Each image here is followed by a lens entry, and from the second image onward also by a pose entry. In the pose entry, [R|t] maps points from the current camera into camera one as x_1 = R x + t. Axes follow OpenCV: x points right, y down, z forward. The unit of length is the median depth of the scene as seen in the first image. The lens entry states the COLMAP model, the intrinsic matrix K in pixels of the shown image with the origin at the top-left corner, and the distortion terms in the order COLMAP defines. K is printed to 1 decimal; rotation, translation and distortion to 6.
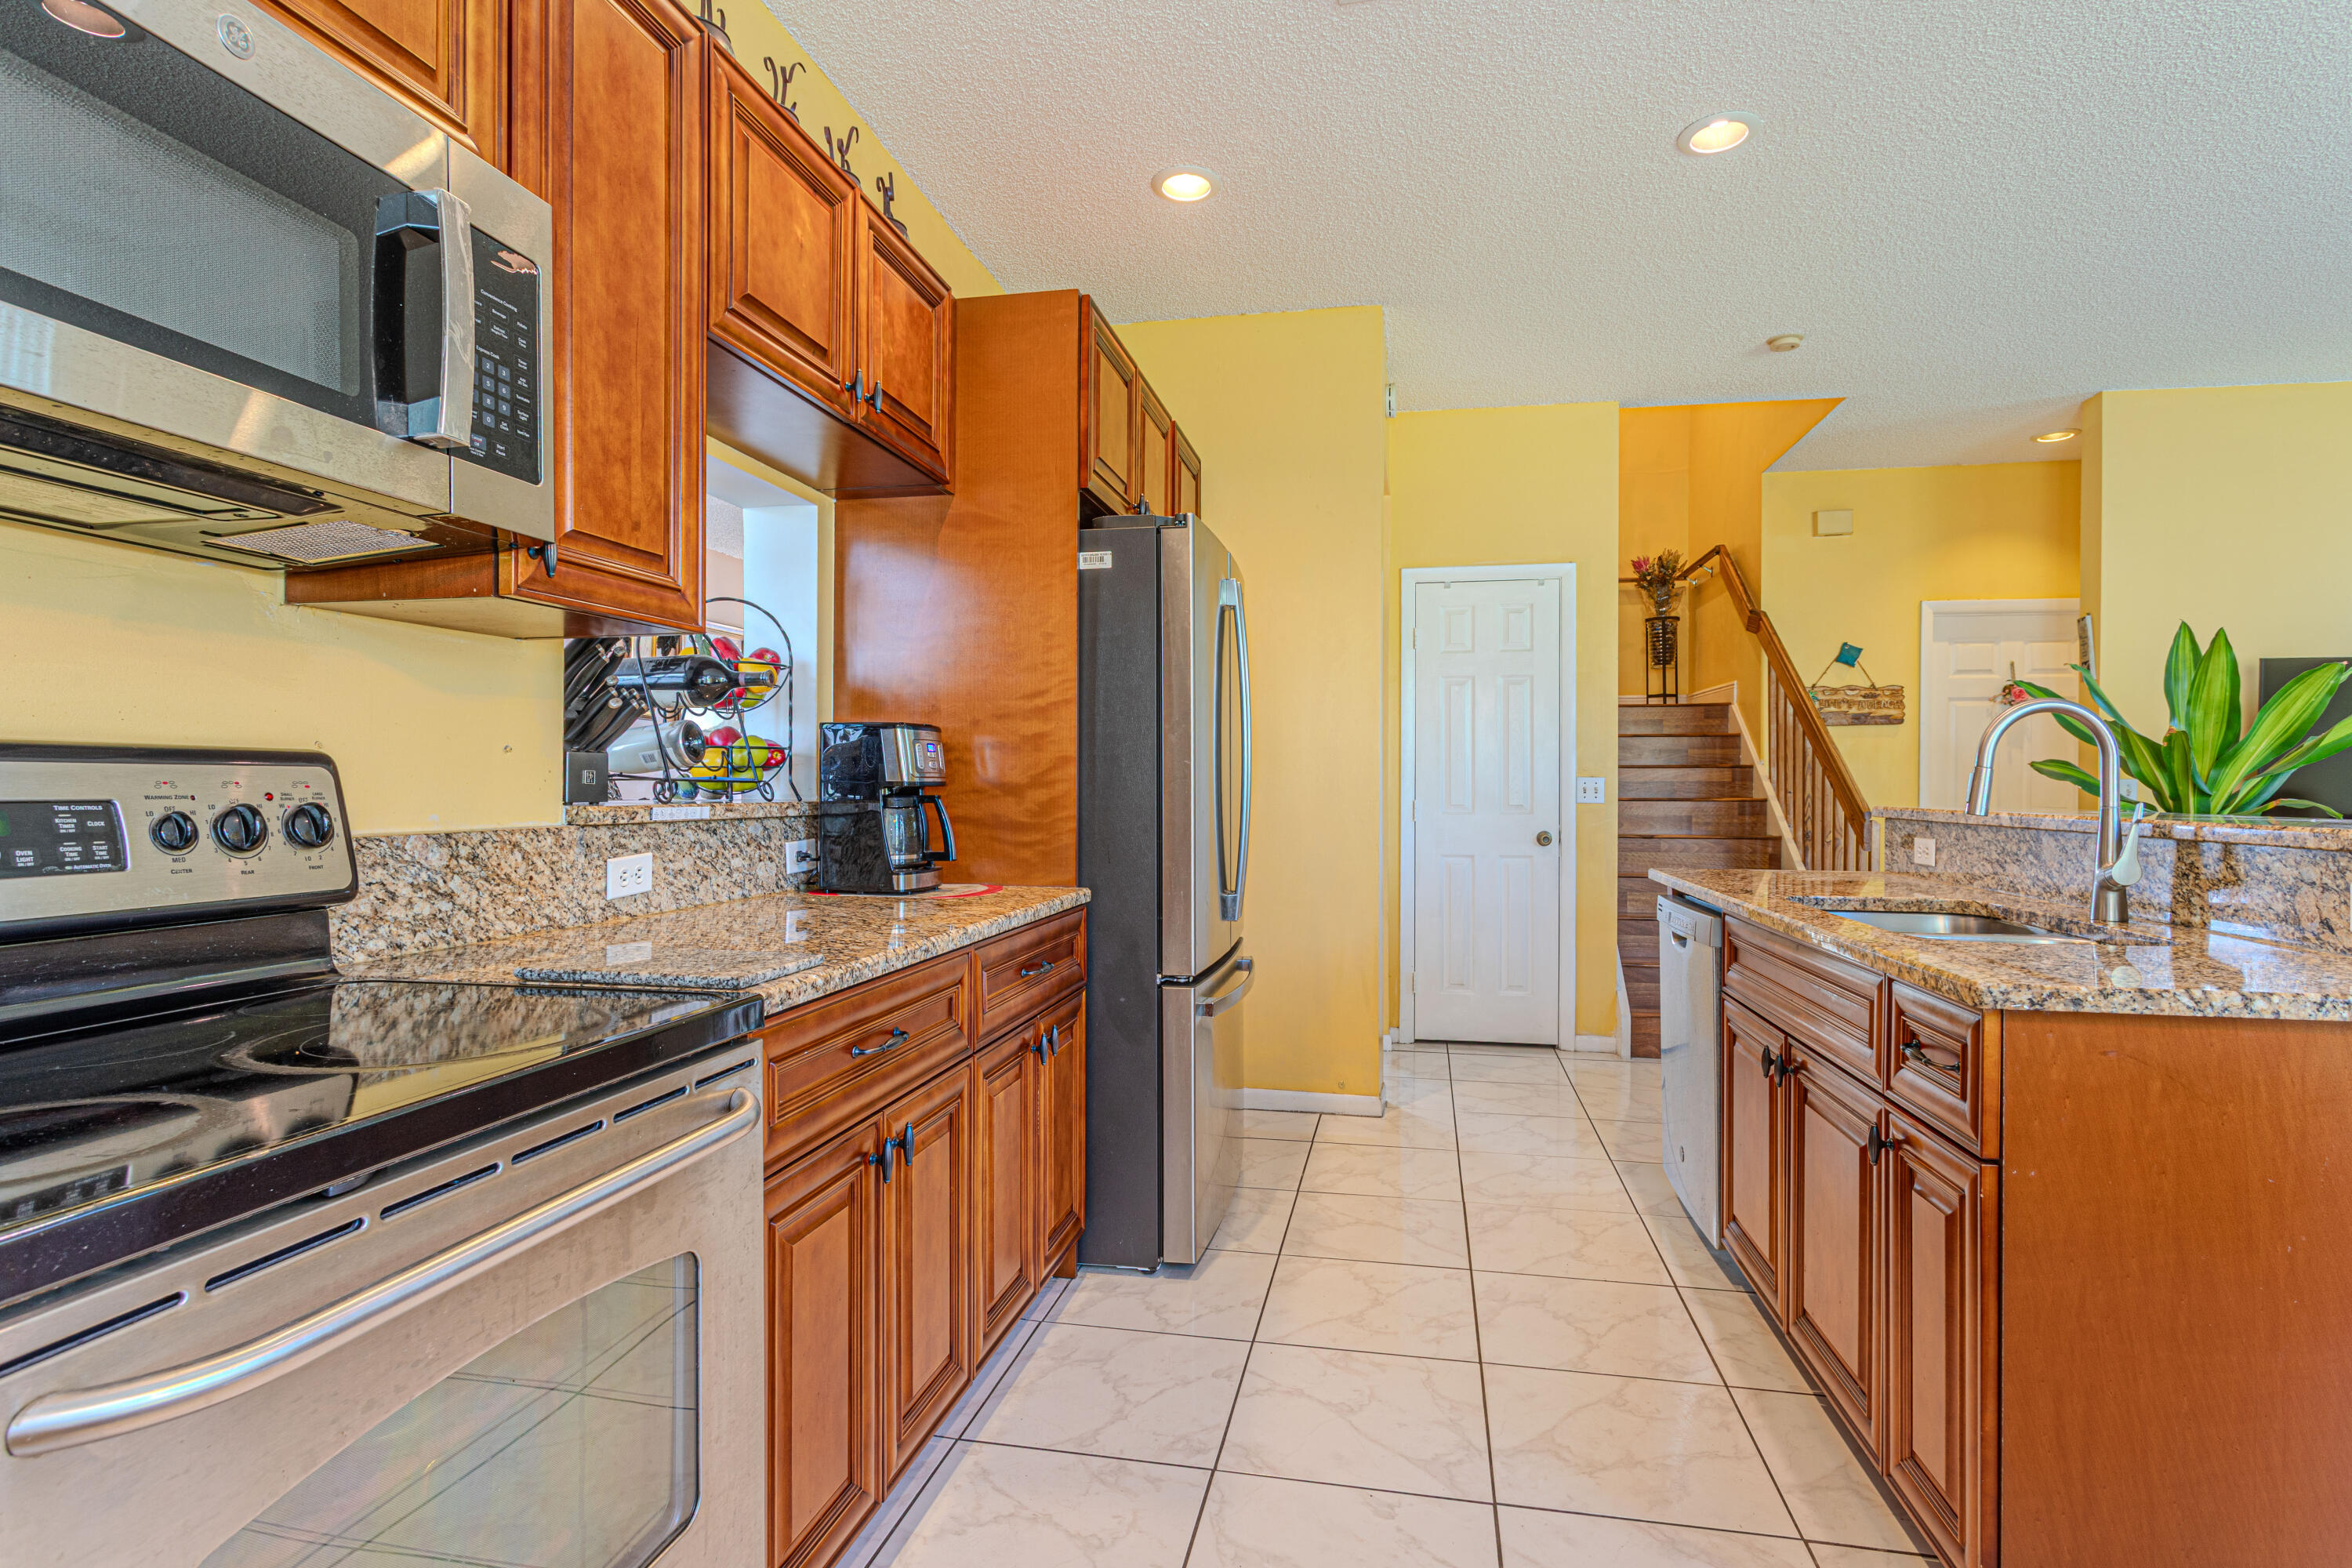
lens RADIAL K [[1147.4, 0, 1176.0], [0, 1147.4, 784.0], [0, 0, 1]] dist [0.000800, 0.000372]
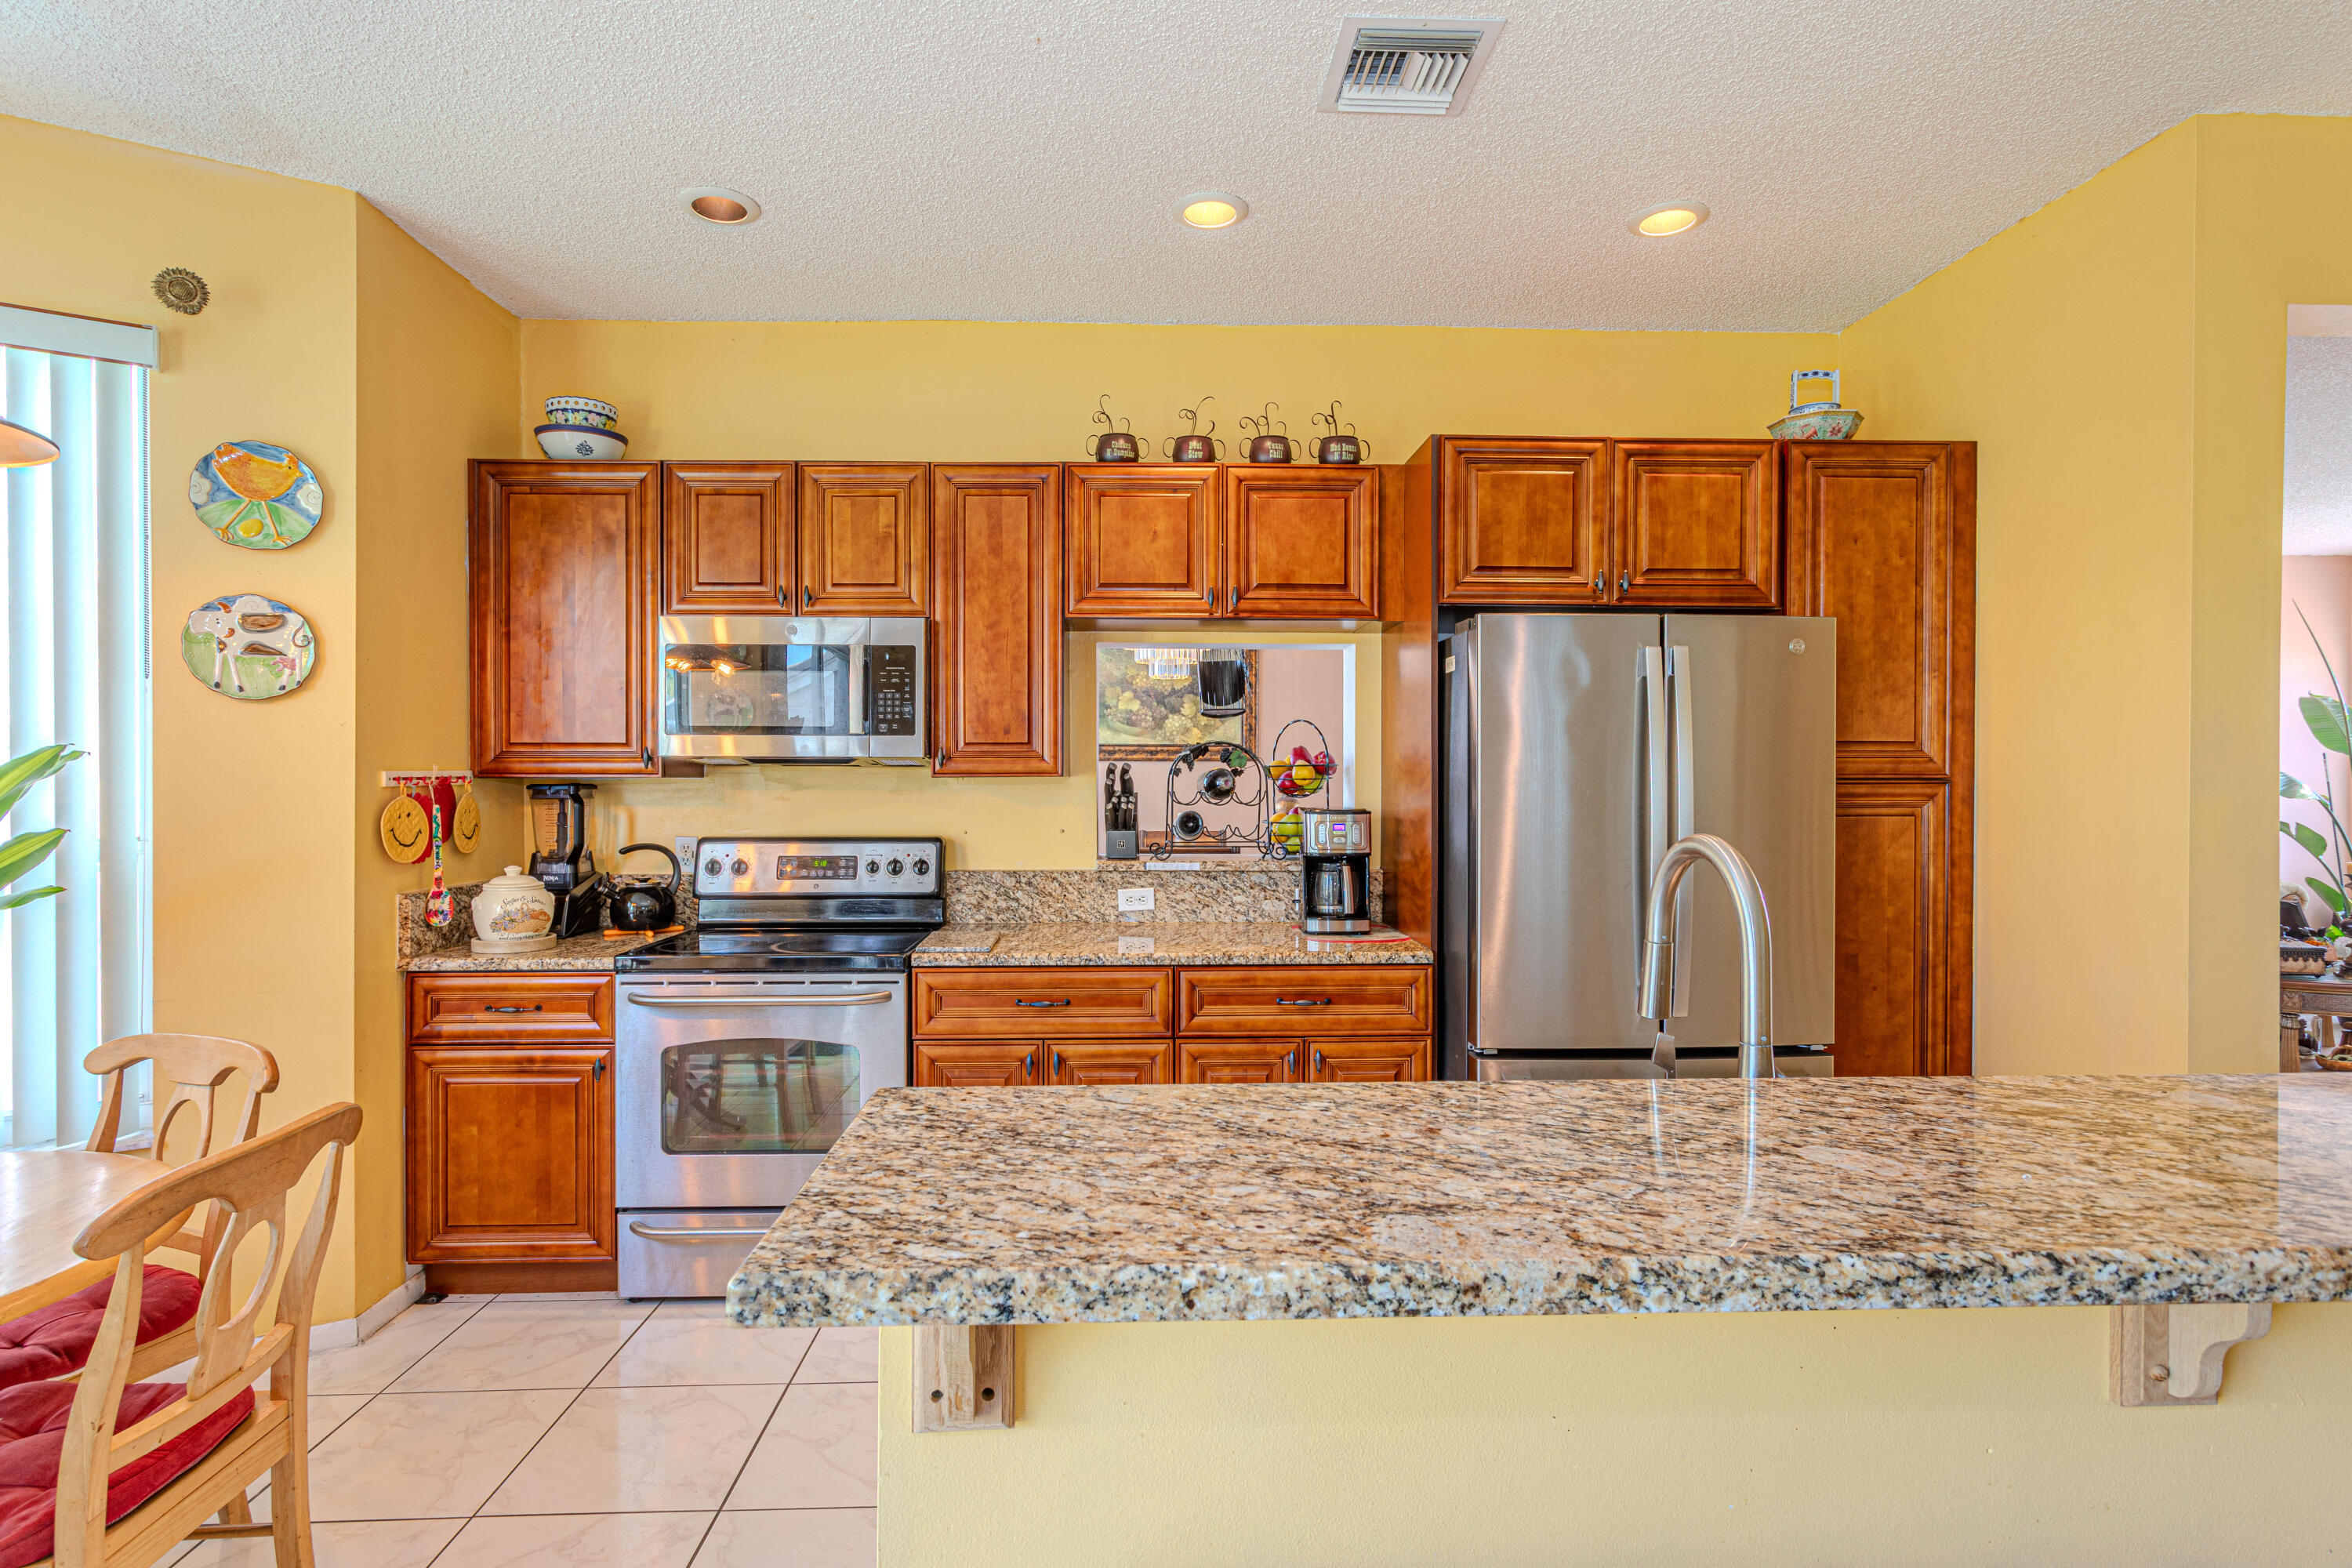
lens RADIAL K [[1147.4, 0, 1176.0], [0, 1147.4, 784.0], [0, 0, 1]] dist [0.000800, 0.000372]
pose [[0.247545, -0.000795, -0.968876, 1.547113], [-0.000674, 0.999999, -0.000993, -0.120429], [0.968876, 0.000898, 0.247545, 0.732952]]
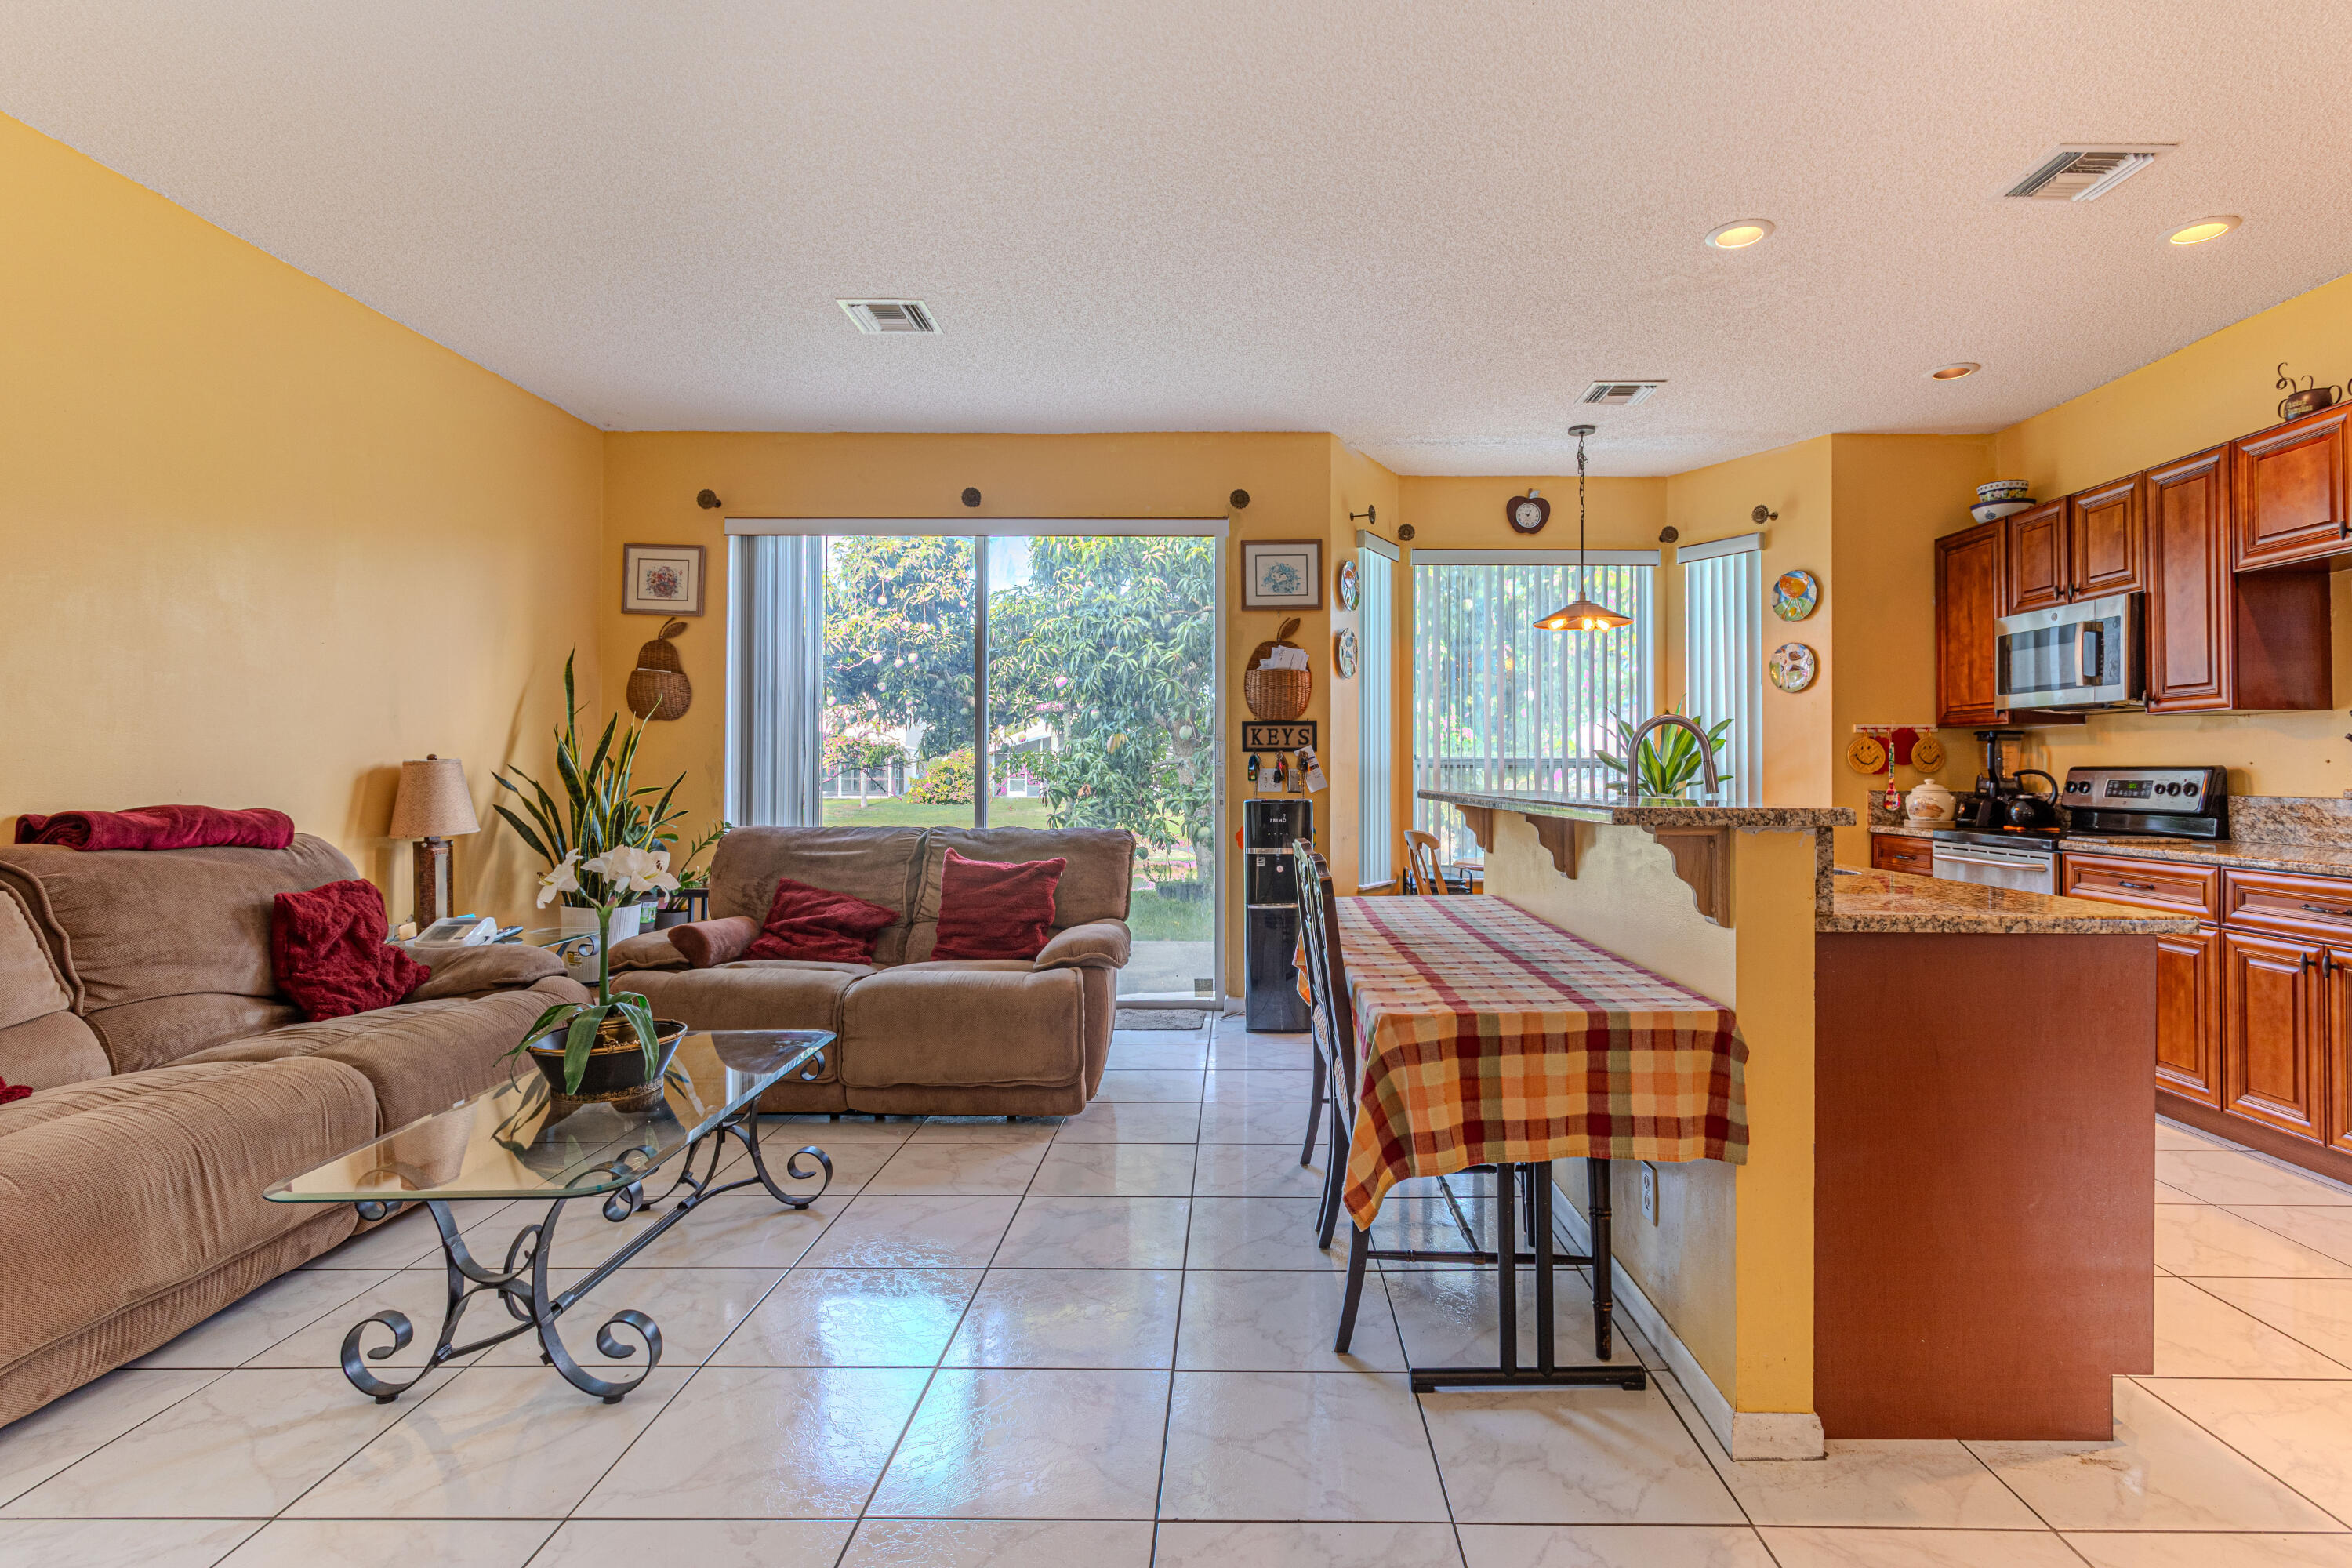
lens RADIAL K [[1205.7, 0, 1182.6], [0, 1205.7, 742.2], [0, 0, 1]] dist [0.000500, 0.000180]
pose [[-0.983170, -0.013092, -0.182222, 2.096476], [-0.009017, 0.999691, -0.023172, 0.006597], [0.182469, -0.021139, -0.982984, 3.036123]]
